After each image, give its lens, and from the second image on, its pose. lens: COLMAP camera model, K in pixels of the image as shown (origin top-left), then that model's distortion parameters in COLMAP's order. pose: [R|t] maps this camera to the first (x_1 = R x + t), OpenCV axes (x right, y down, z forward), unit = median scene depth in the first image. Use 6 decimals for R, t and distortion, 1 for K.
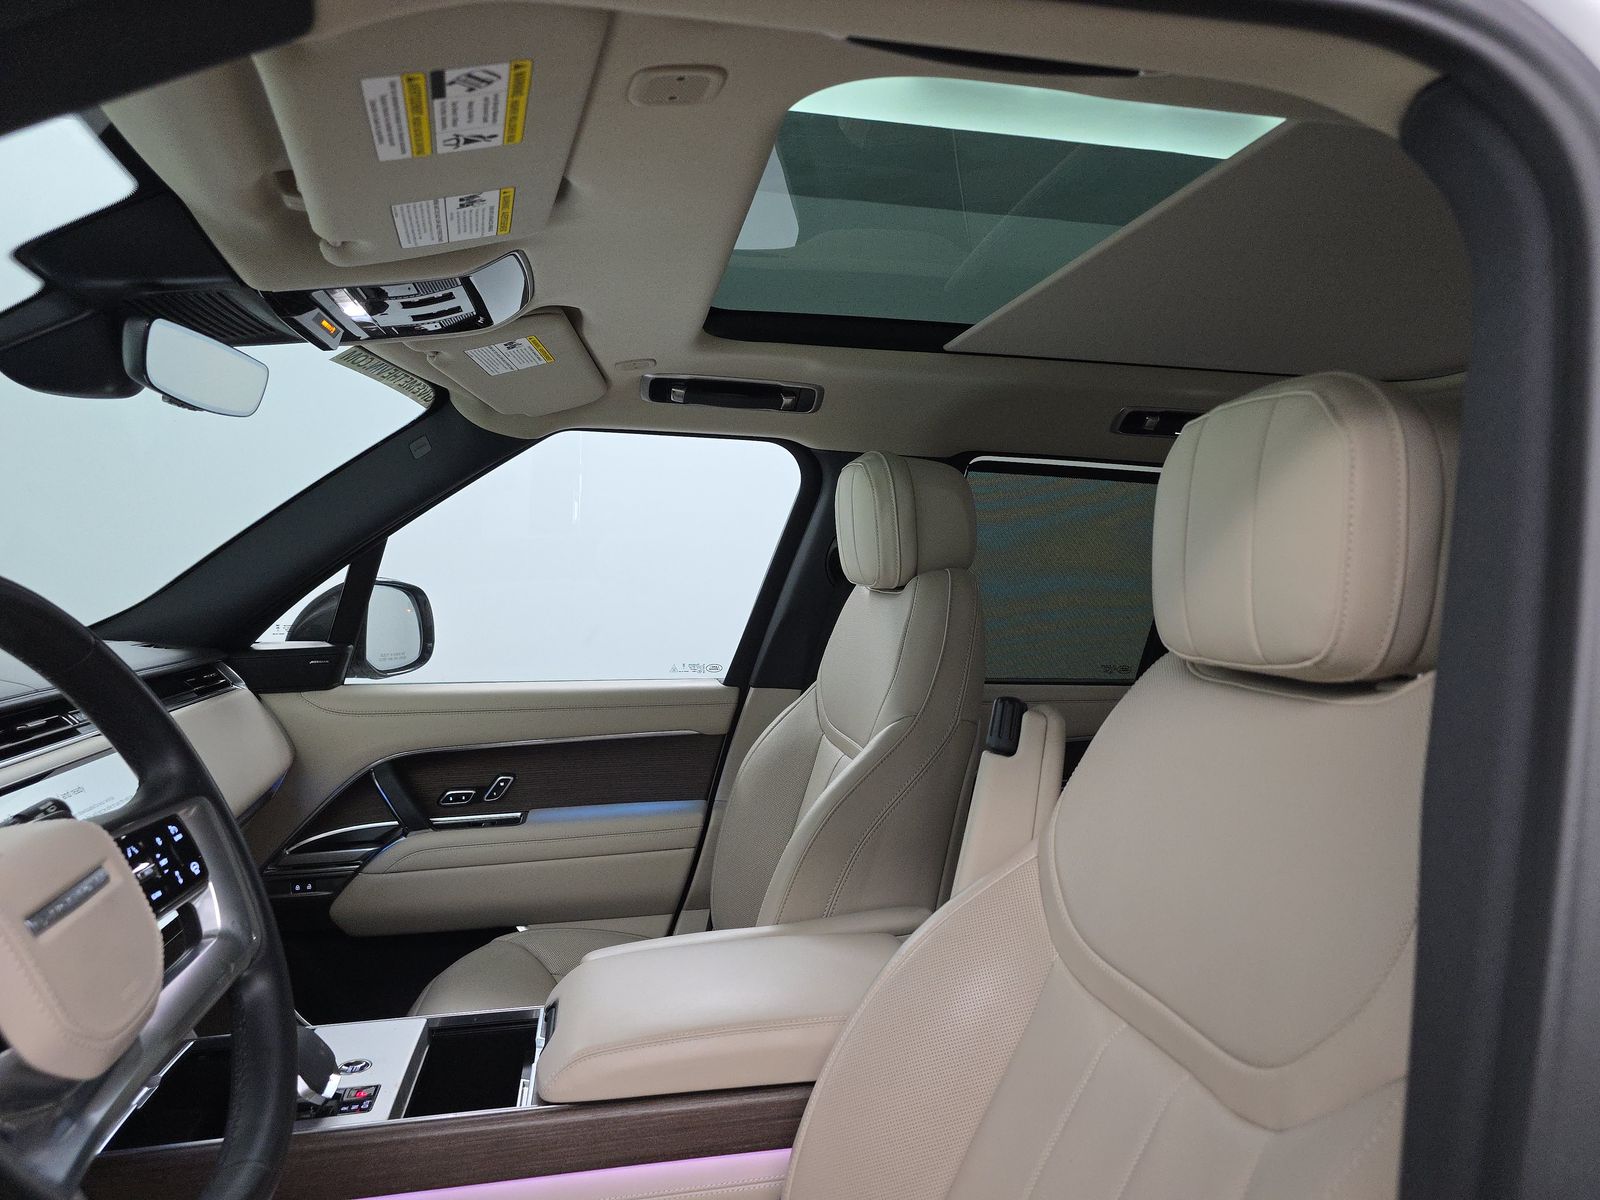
lens RADIAL K [[1064.4, 0, 815.2], [0, 1064.4, 594.8], [0, 0, 1]] dist [0.096619, -0.109618]
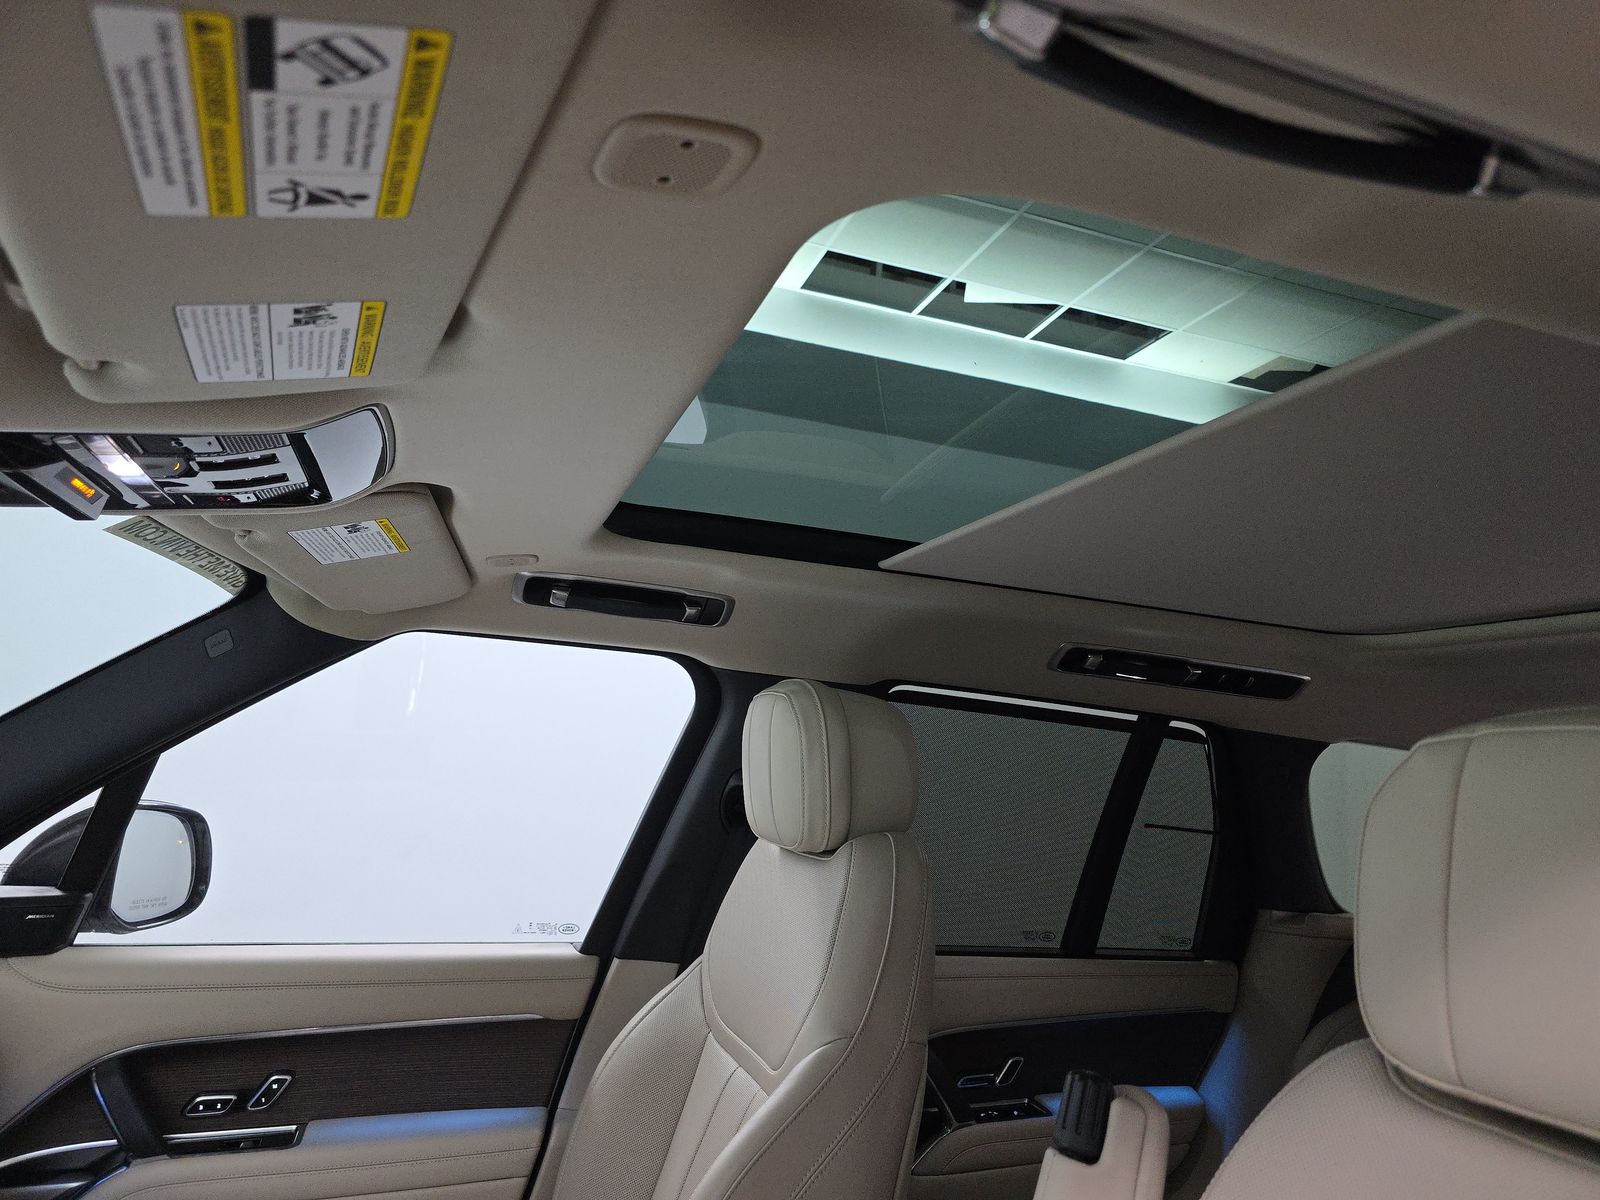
lens RADIAL K [[1070.9, 0, 798.0], [0, 1070.9, 613.5], [0, 0, 1]] dist [0.056854, -0.047695]
pose [[0.990353, 0.062109, 0.123865, -0.057906], [-0.040811, 0.985008, -0.167609, -0.053415], [-0.132418, 0.160937, 0.978041, 0.205716]]
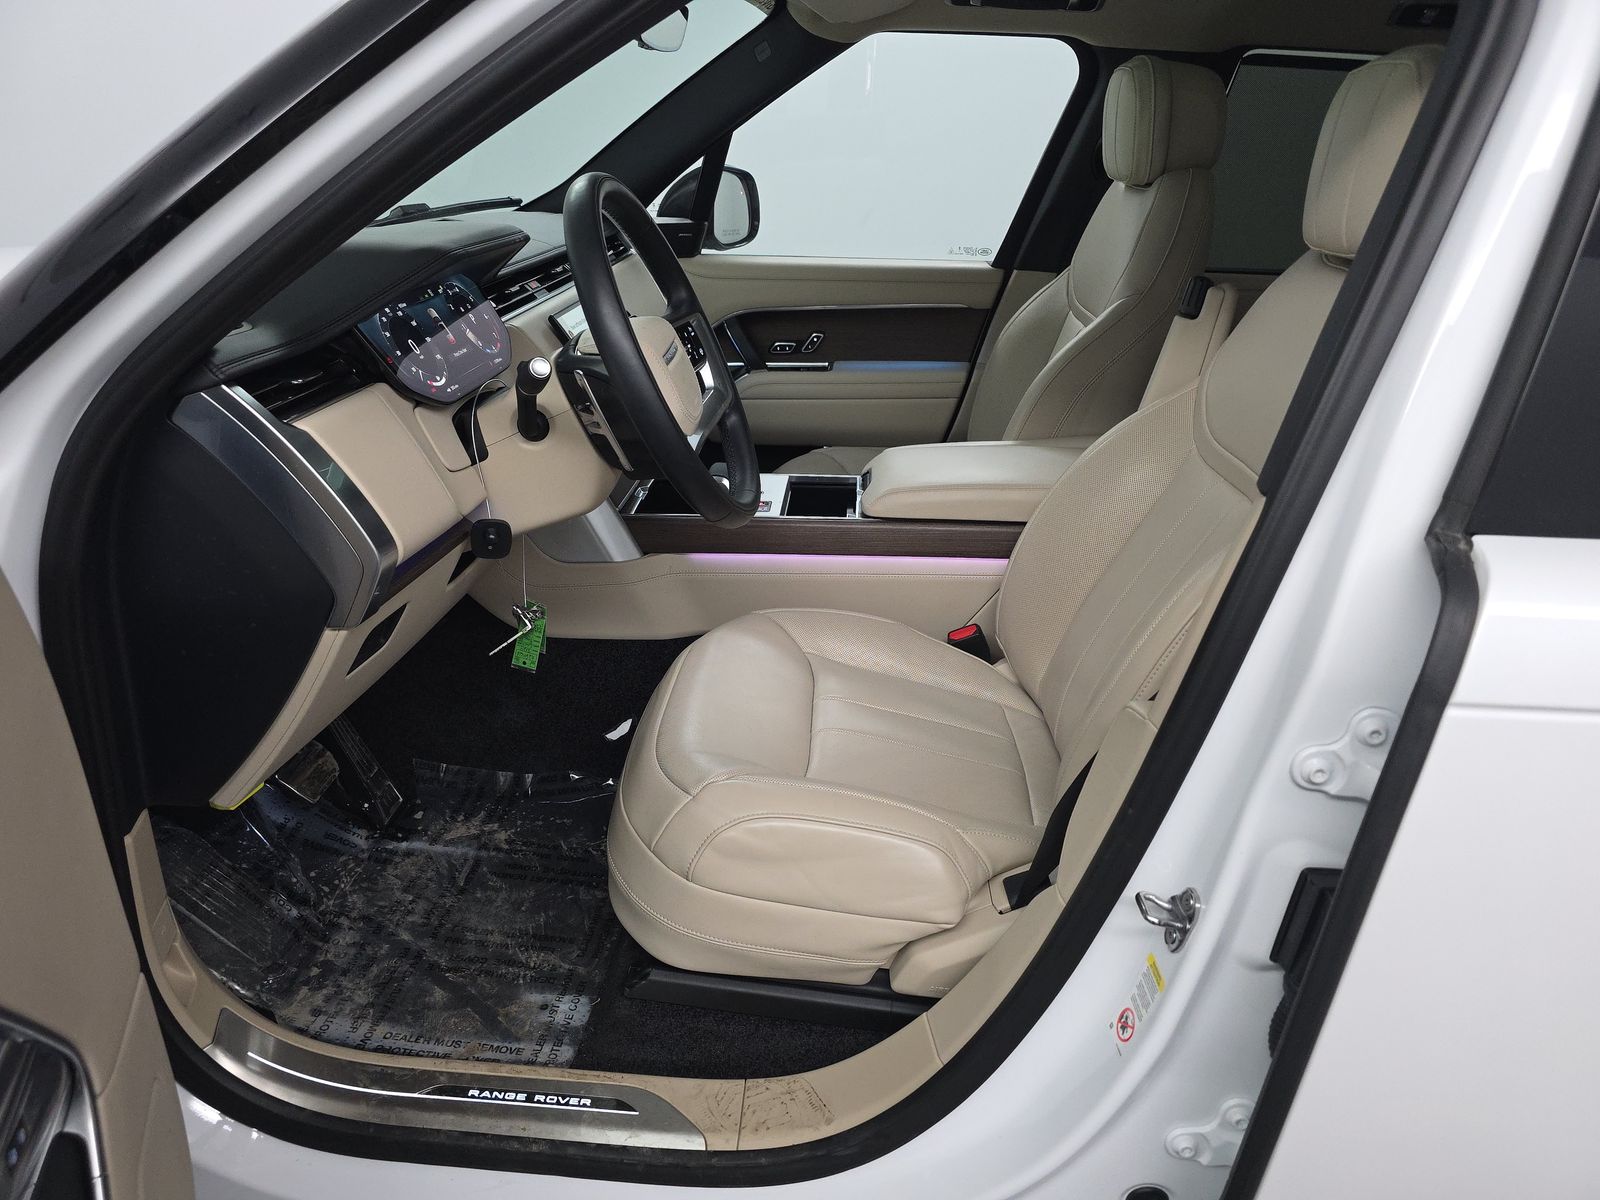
lens RADIAL K [[1070.9, 0, 798.0], [0, 1070.9, 613.5], [0, 0, 1]] dist [0.056854, -0.047695]
pose [[0.968094, 0.111455, -0.224435, 0.027802], [-0.017846, 0.924032, 0.381898, -0.021176], [0.249949, -0.365708, 0.896539, -0.419117]]
